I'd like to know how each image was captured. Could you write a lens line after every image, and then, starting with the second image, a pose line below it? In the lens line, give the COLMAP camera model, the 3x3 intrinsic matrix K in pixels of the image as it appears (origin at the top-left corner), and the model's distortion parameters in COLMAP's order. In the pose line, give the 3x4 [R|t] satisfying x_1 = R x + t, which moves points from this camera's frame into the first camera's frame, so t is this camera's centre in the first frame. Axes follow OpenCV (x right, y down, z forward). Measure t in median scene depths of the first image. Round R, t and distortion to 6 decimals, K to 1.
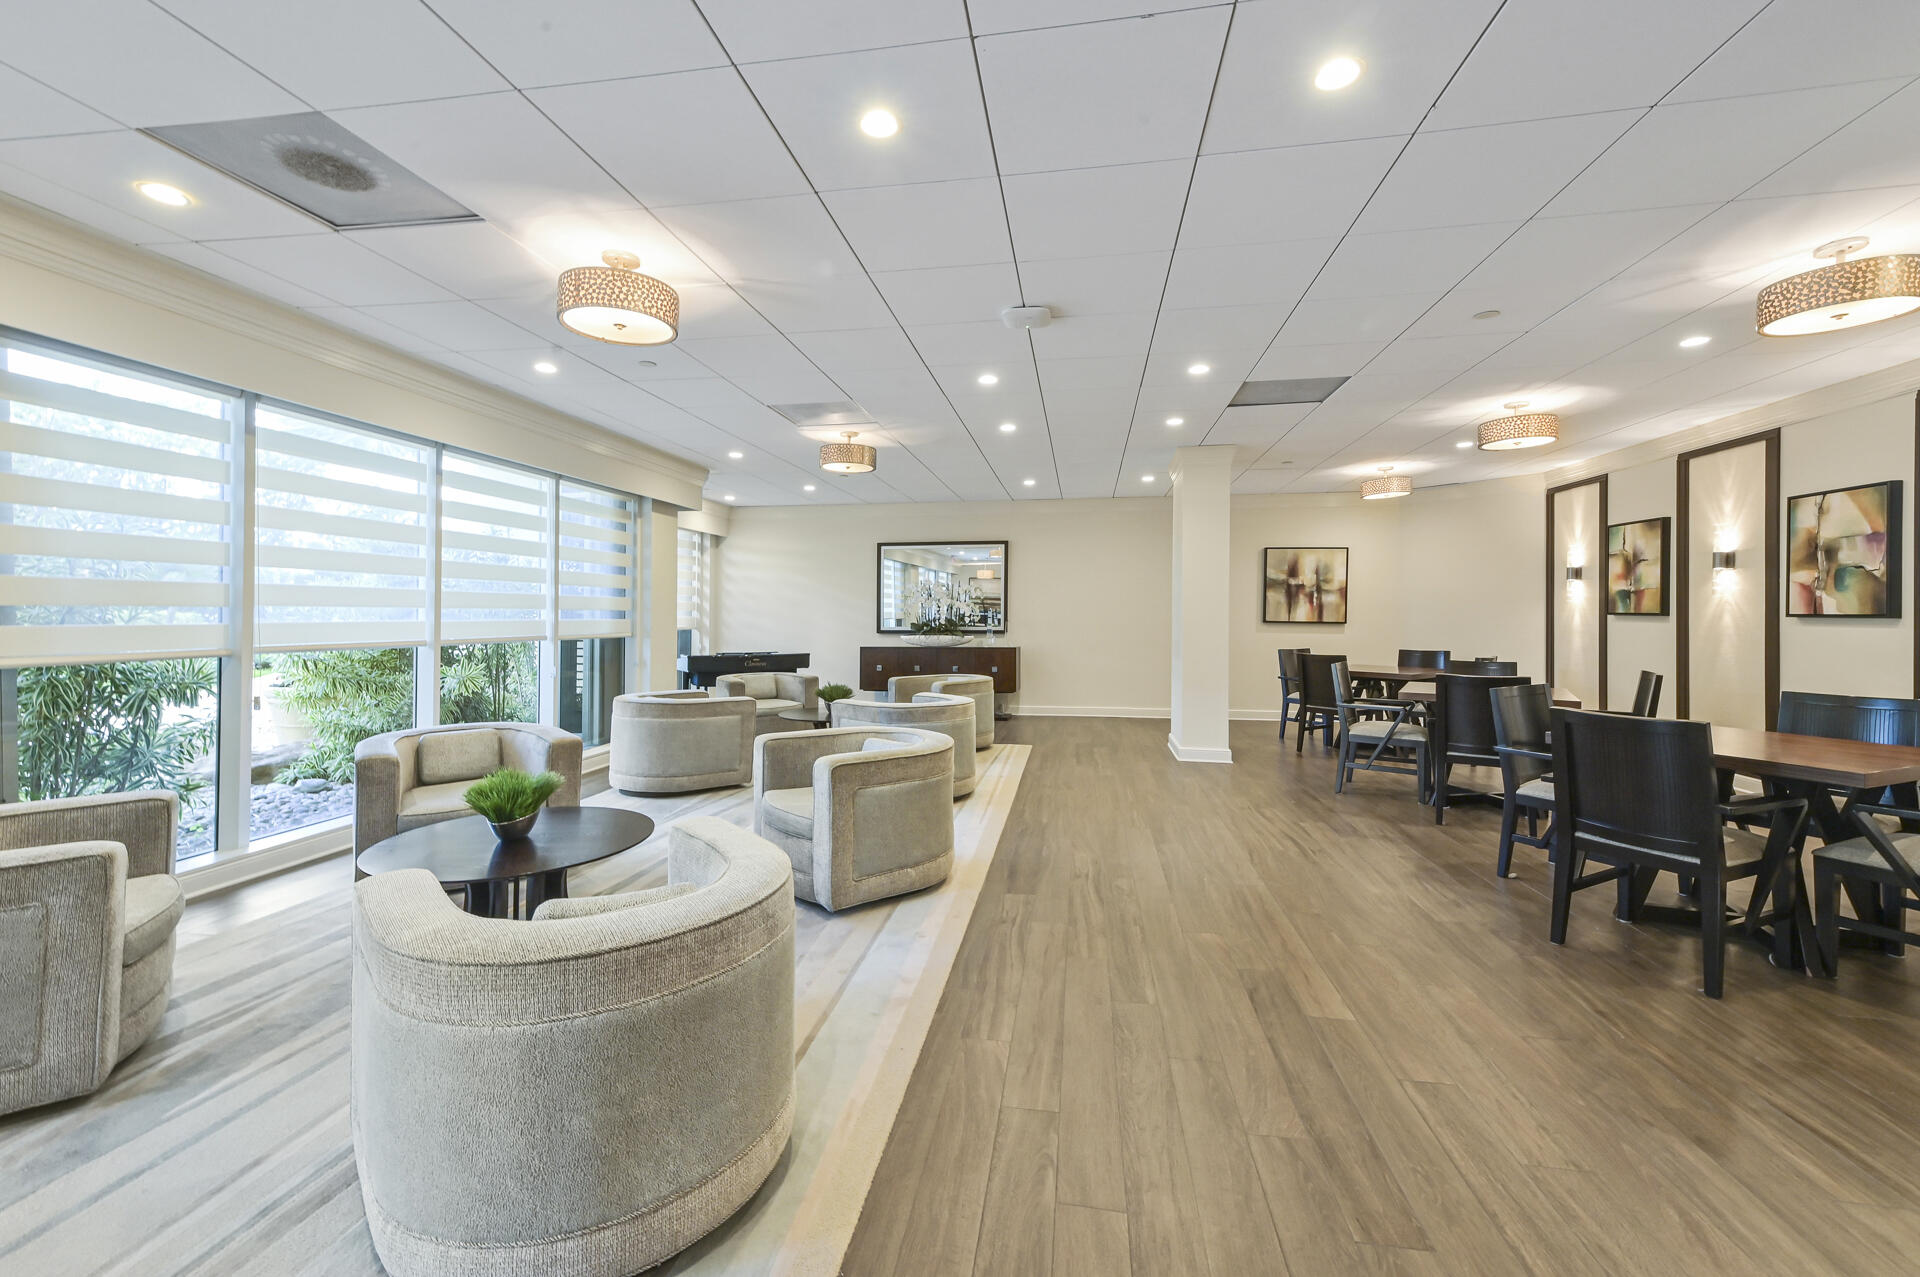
lens RADIAL K [[743.5, 0, 959.8], [0, 743.5, 610.2], [0, 0, 1]] dist [0.000346, -0.000169]
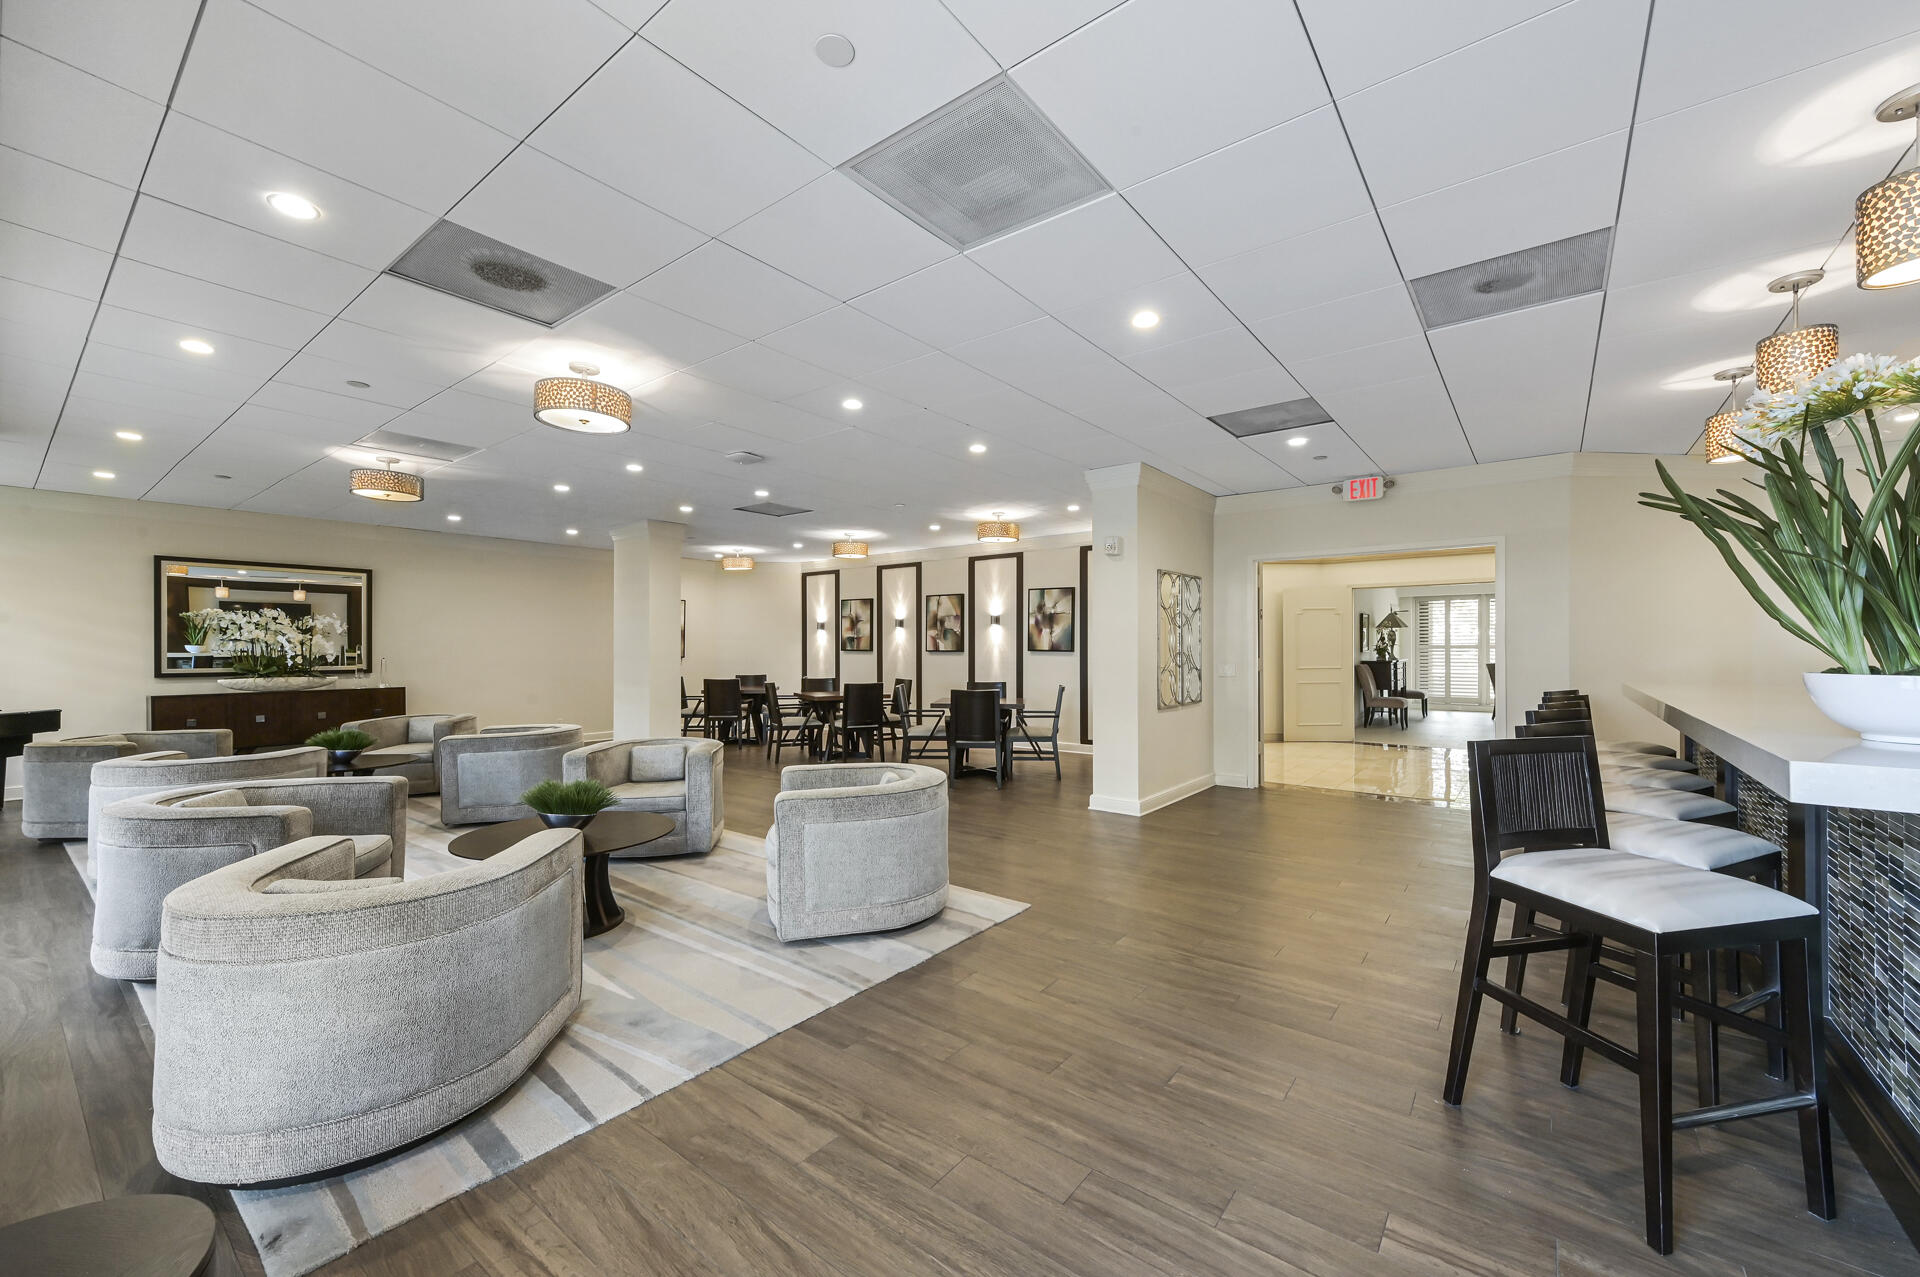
lens RADIAL K [[765.0, 0, 927.7], [0, 765.0, 646.7], [0, 0, 1]] dist [0.001310, 0.000095]
pose [[0.490802, 0.002251, 0.871268, -0.818844], [-0.002964, 0.999995, -0.000914, -0.002676], [-0.871266, -0.002134, 0.490806, -0.084085]]
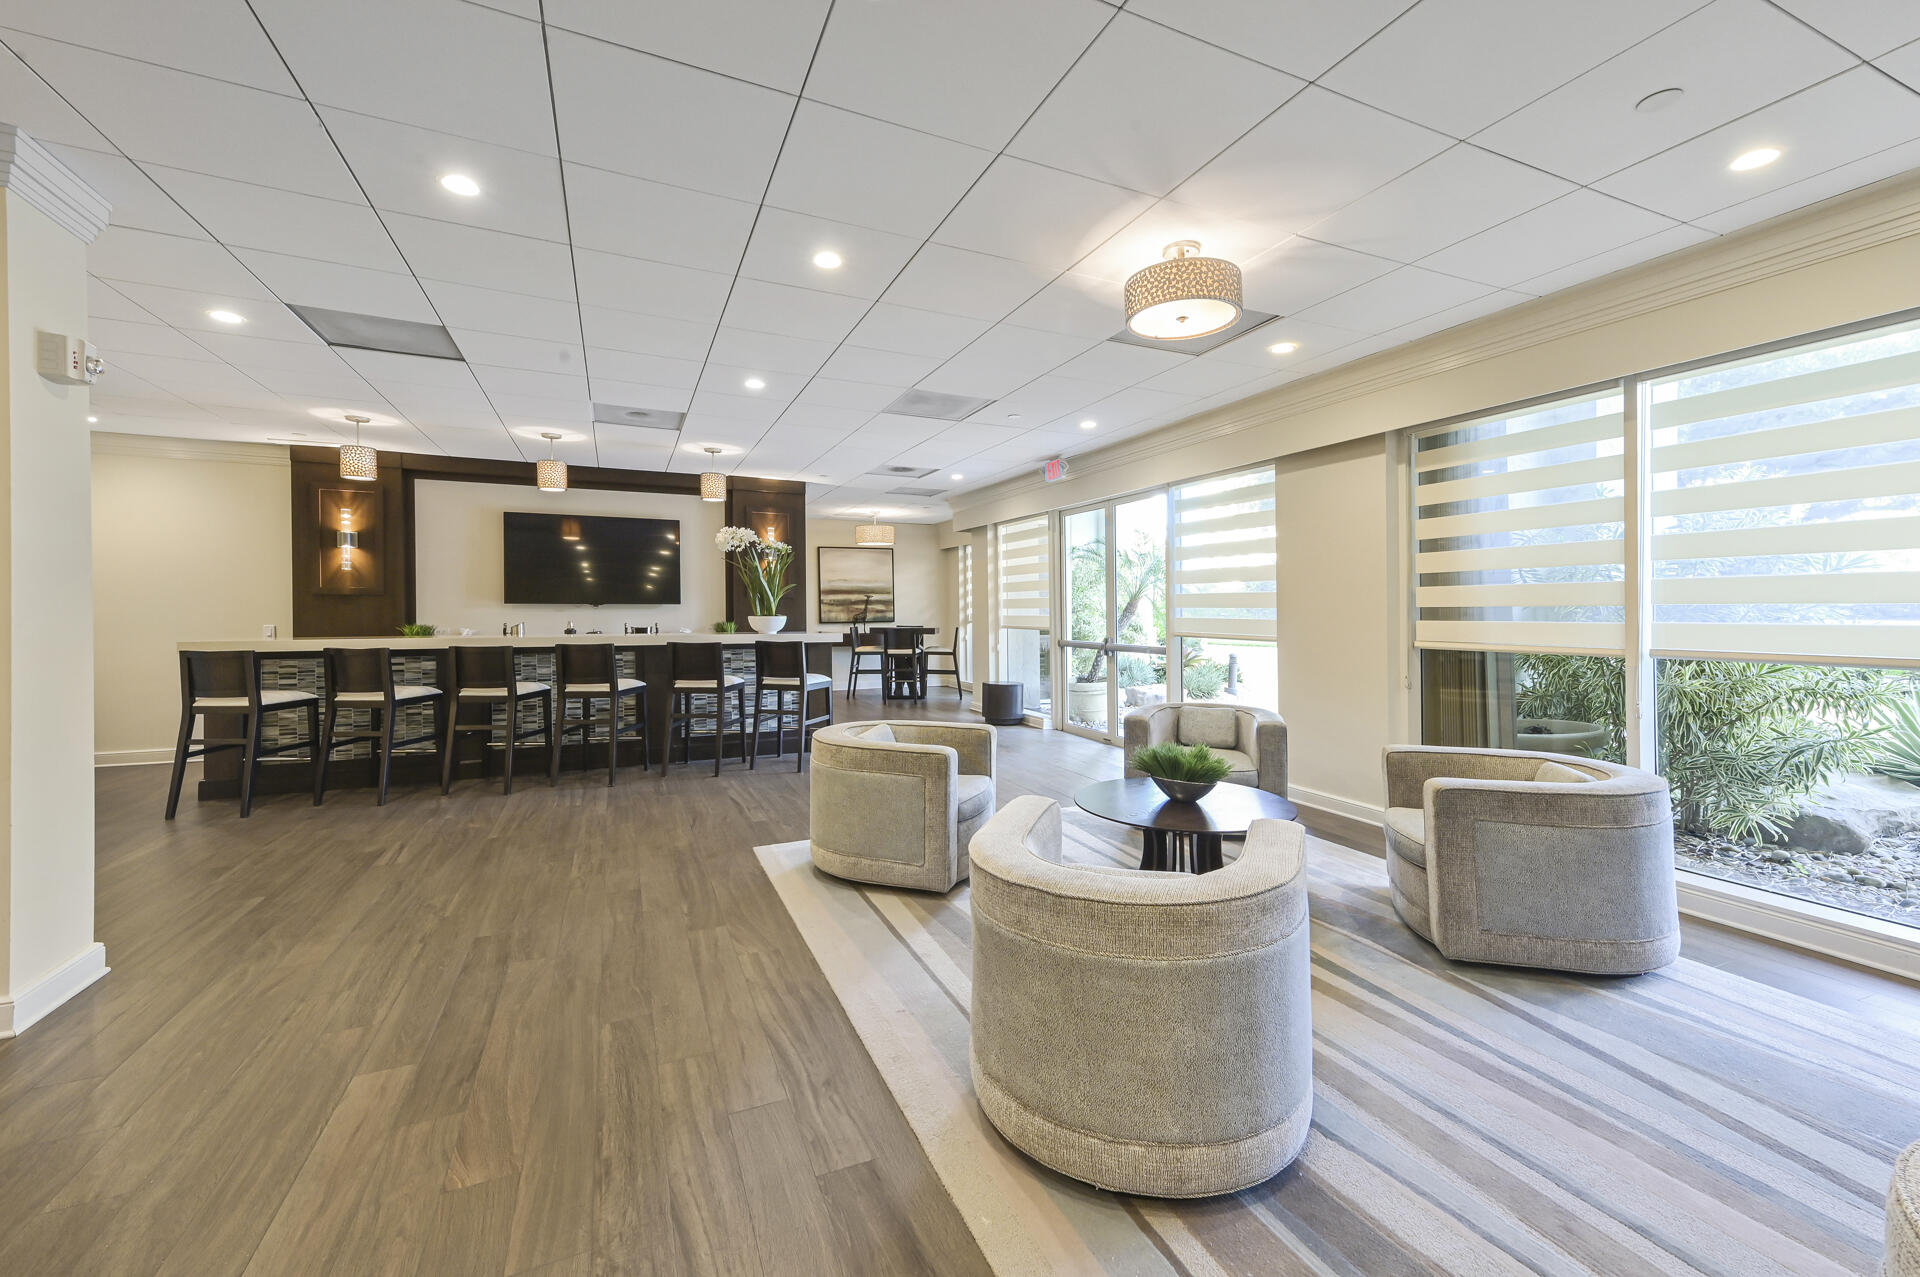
lens RADIAL K [[767.4, 0, 961.4], [0, 767.4, 612.6], [0, 0, 1]] dist [0.000584, 0.000046]
pose [[-0.832262, -0.002838, -0.554375, 0.227764], [-0.000280, 0.999989, -0.004699, 0.007539], [0.554382, -0.003755, -0.832254, 1.104450]]
